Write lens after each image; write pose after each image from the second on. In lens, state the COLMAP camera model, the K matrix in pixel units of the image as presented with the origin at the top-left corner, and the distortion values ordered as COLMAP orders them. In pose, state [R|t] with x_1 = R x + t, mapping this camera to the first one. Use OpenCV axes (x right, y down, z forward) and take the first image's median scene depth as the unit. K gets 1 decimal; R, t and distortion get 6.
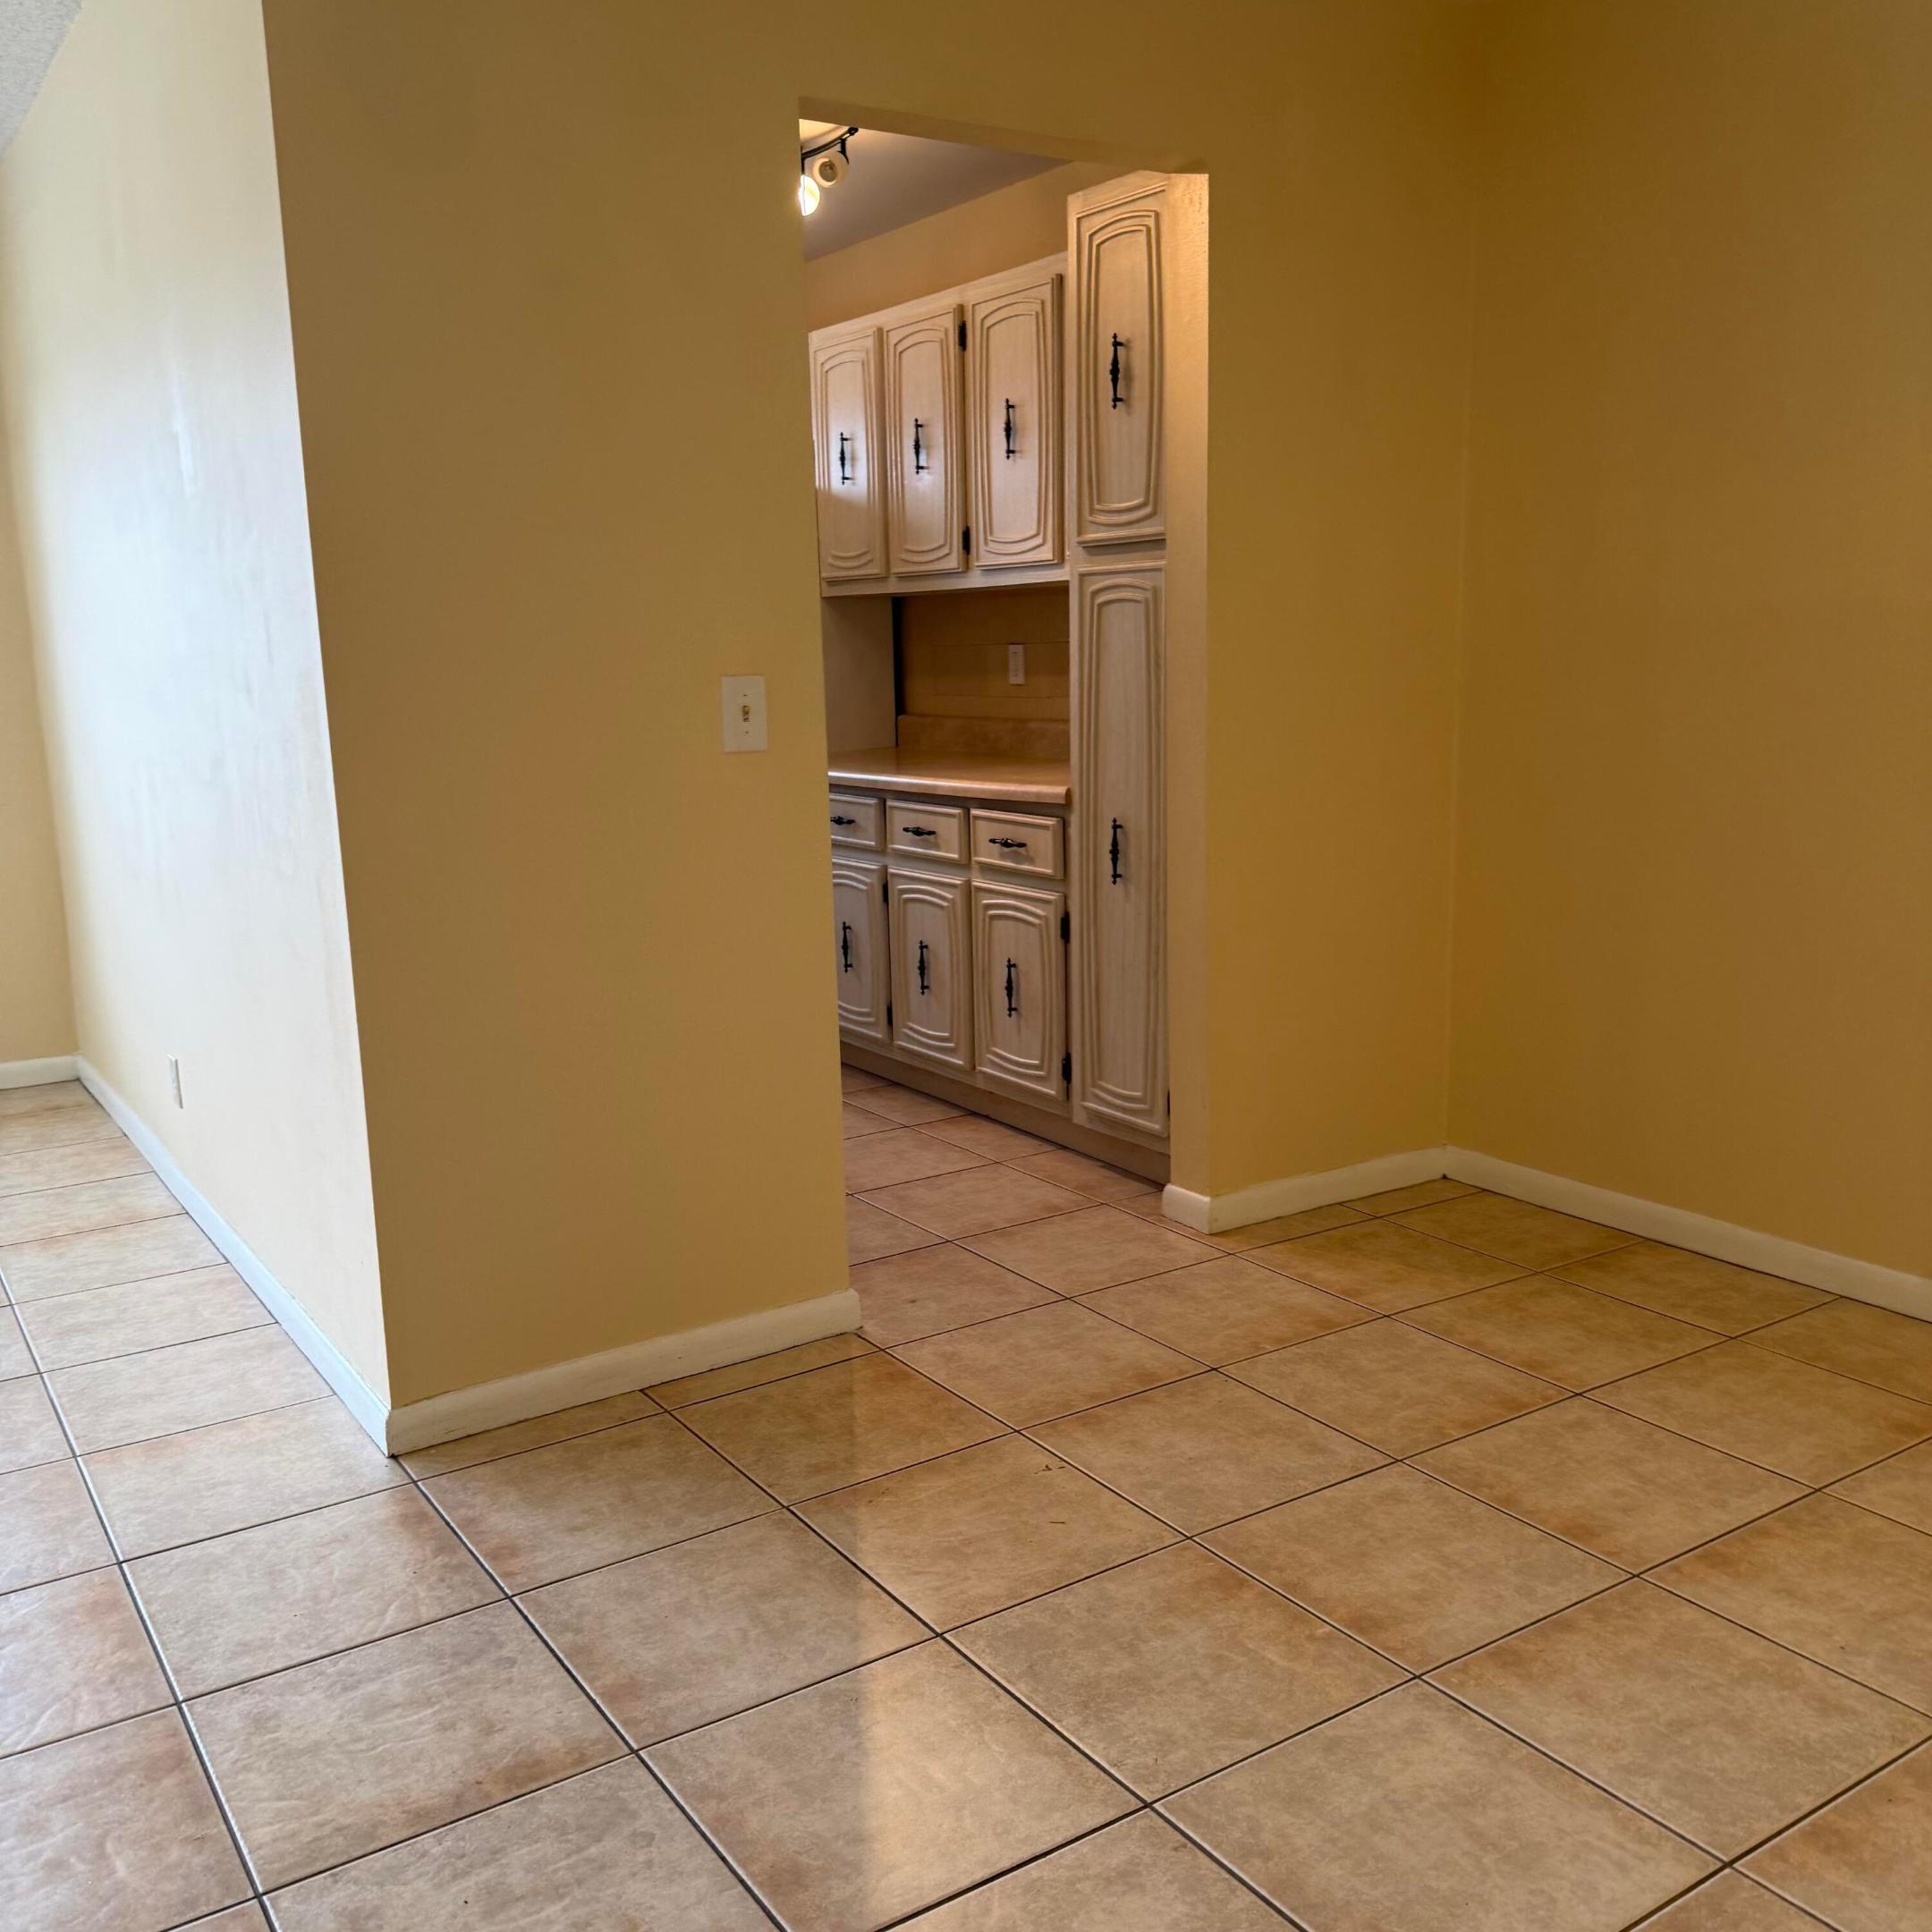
lens RADIAL K [[1795.7, 0, 966.0], [0, 1795.7, 966.0], [0, 0, 1]] dist [0.172561, -0.255909]
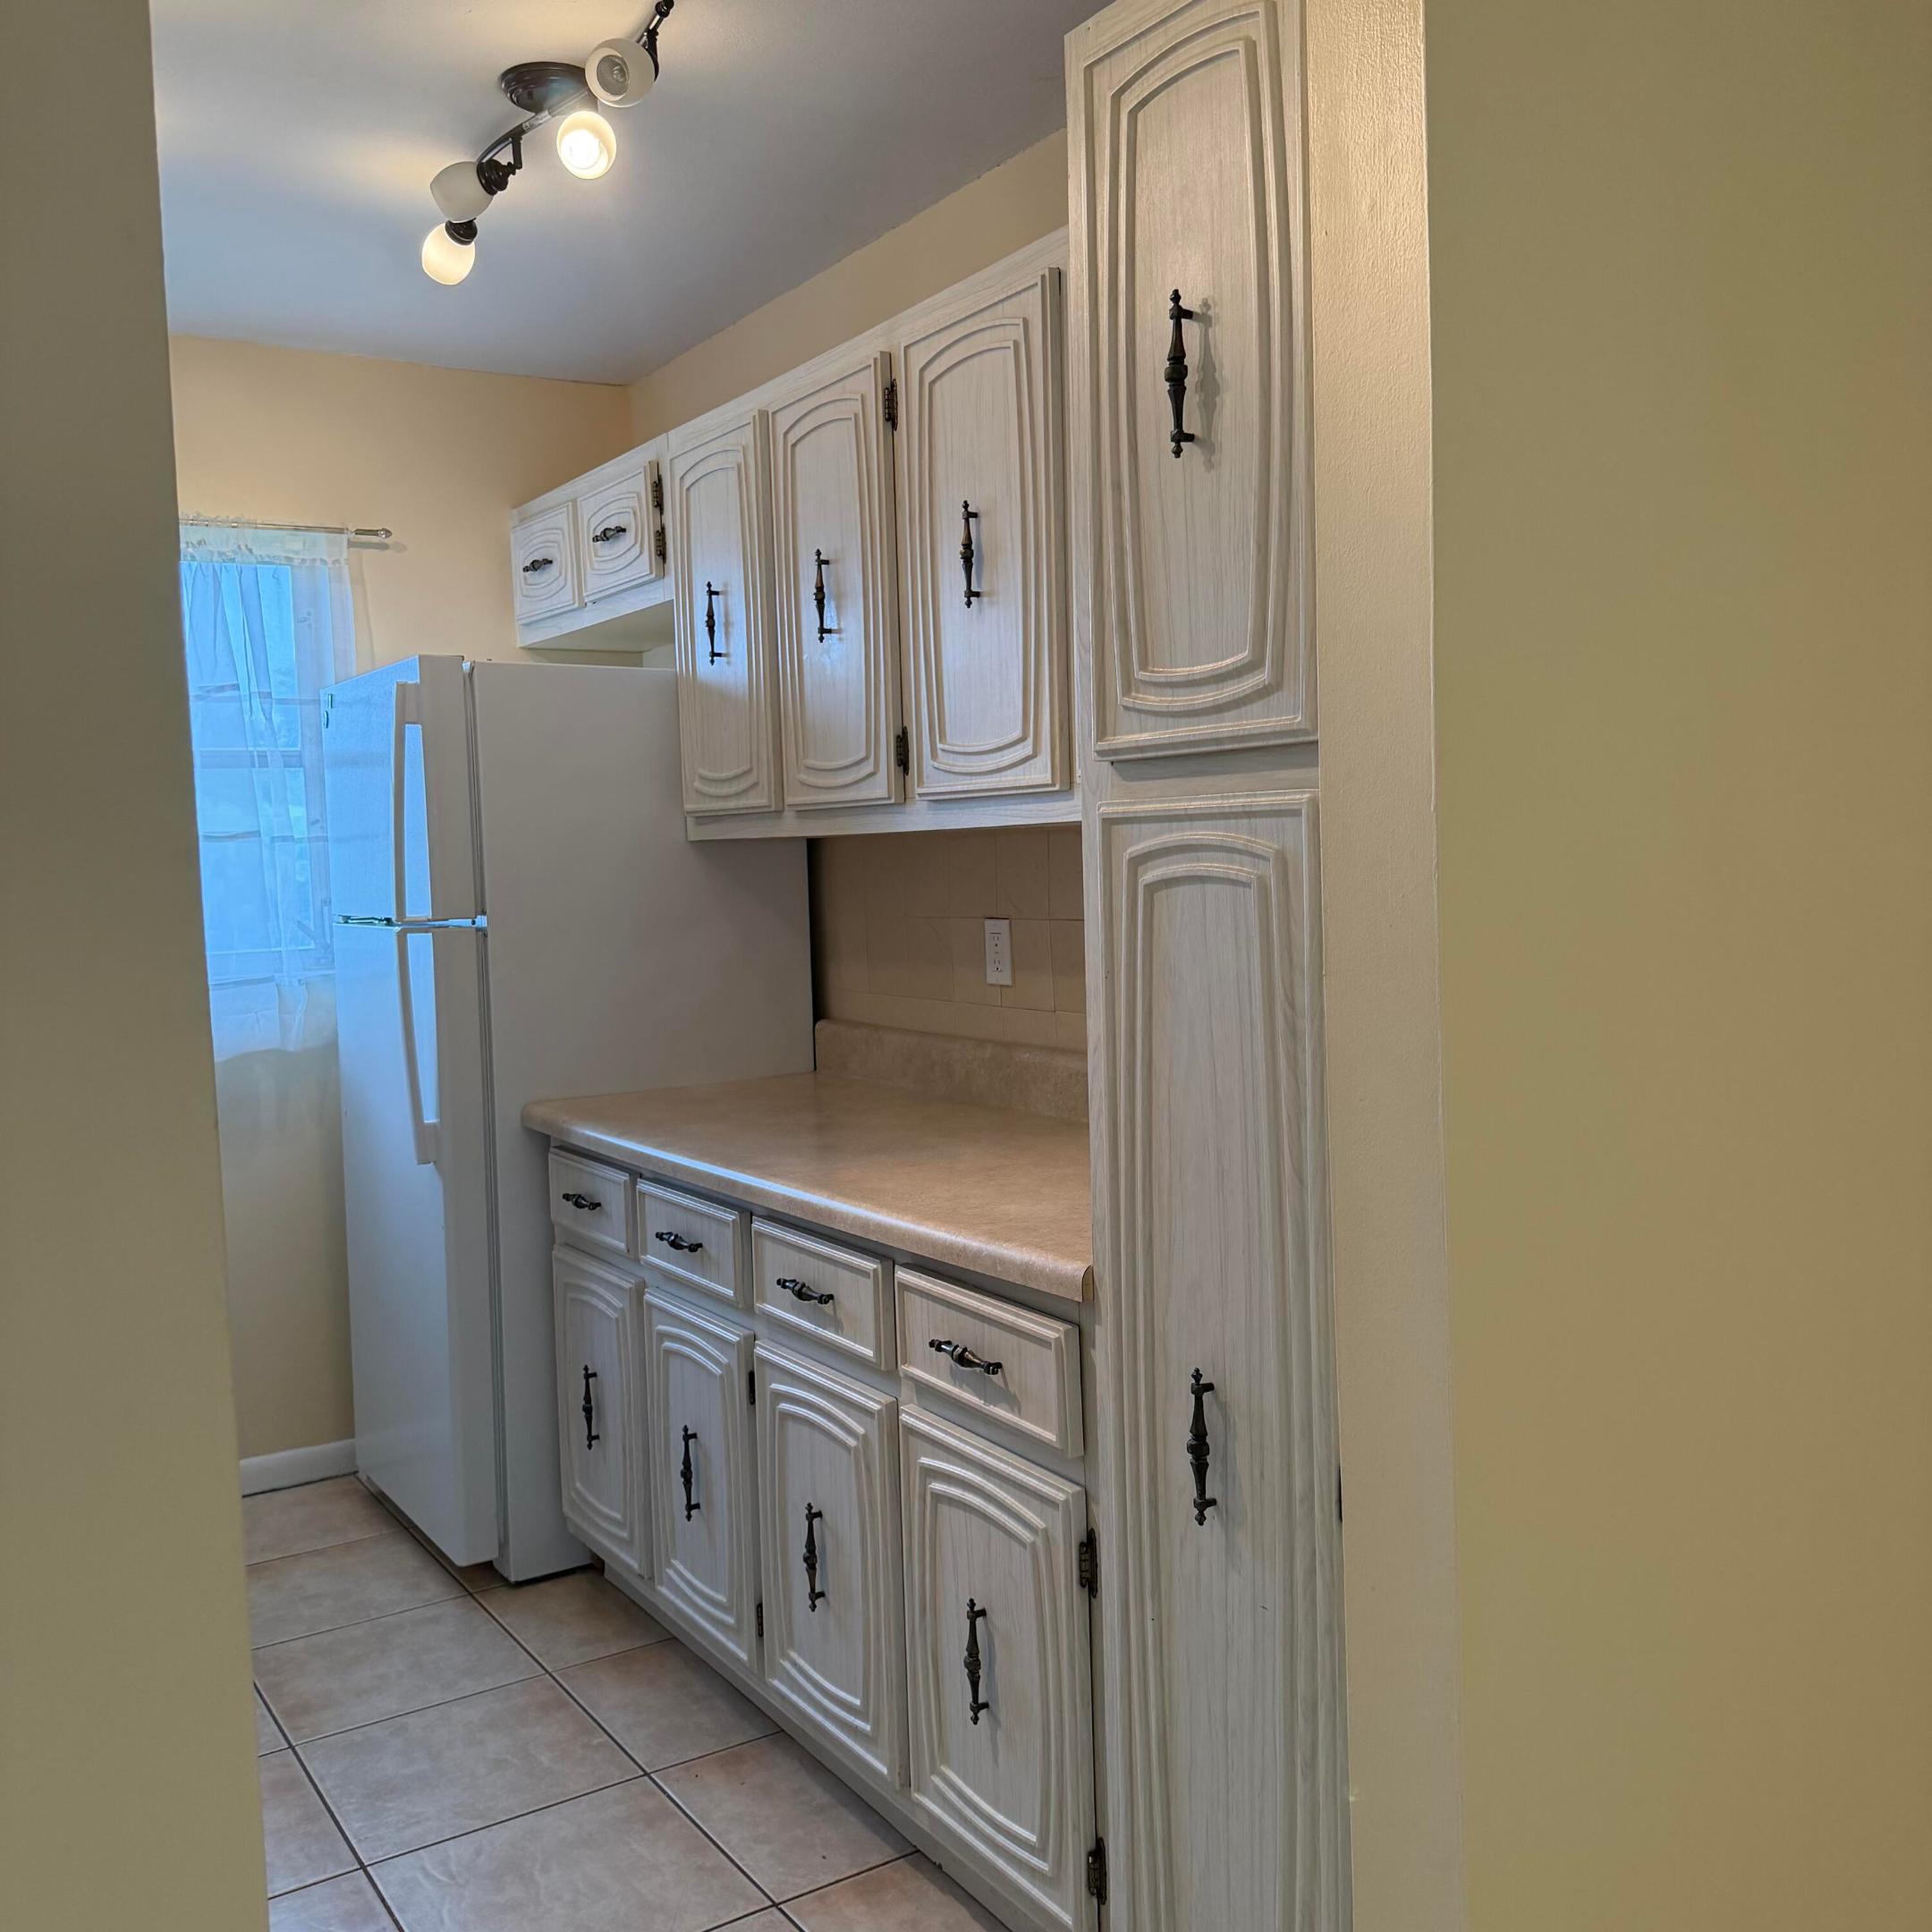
lens RADIAL K [[1799.5, 0, 962.7], [0, 1799.5, 949.3], [0, 0, 1]] dist [0.150816, -0.301287]
pose [[0.999854, -0.008719, -0.014714, 0.029200], [0.006868, 0.992571, -0.121475, -0.112202], [0.015663, 0.121356, 0.992485, 0.480352]]
